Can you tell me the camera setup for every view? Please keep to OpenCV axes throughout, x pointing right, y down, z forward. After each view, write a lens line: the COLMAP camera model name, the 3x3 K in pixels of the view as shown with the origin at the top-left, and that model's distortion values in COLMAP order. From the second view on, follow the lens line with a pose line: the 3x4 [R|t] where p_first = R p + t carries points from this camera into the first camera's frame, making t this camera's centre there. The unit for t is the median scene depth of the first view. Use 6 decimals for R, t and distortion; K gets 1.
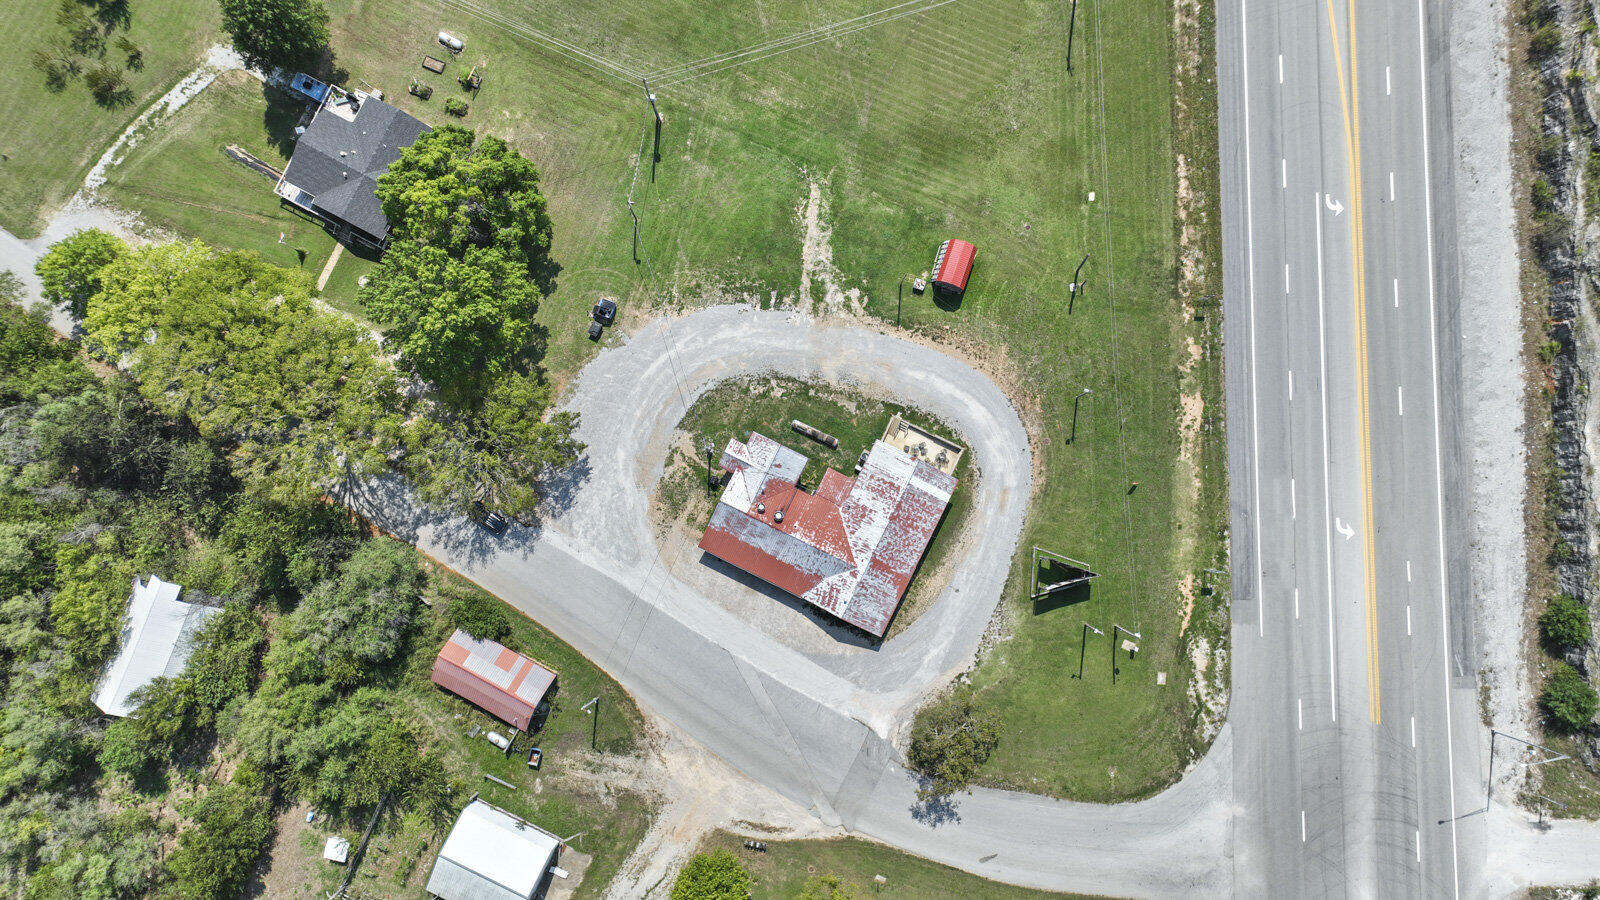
lens RADIAL K [[1123.7, 0, 802.2], [0, 1123.7, 450.2], [0, 0, 1]] dist [-0.000433, 0.015414]
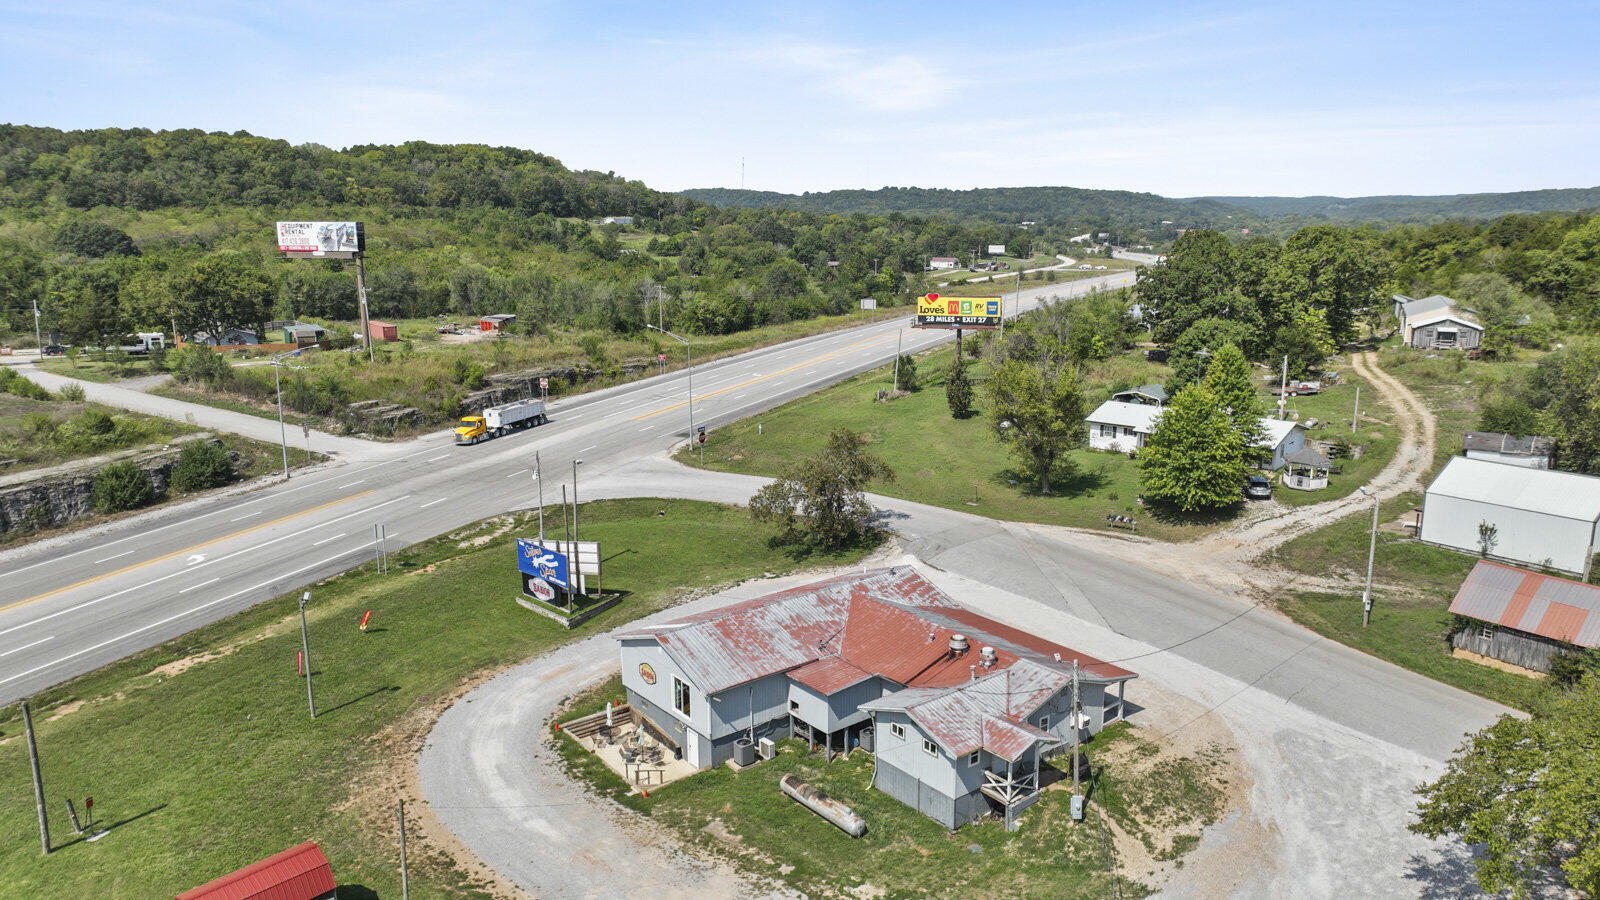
lens RADIAL K [[1123.7, 0, 802.2], [0, 1123.7, 450.2], [0, 0, 1]] dist [-0.000433, 0.015414]
pose [[-0.905129, -0.066117, 0.419964, -0.154975], [0.425108, -0.152283, 0.892240, -0.384832], [0.004961, 0.986123, 0.165942, 0.805214]]
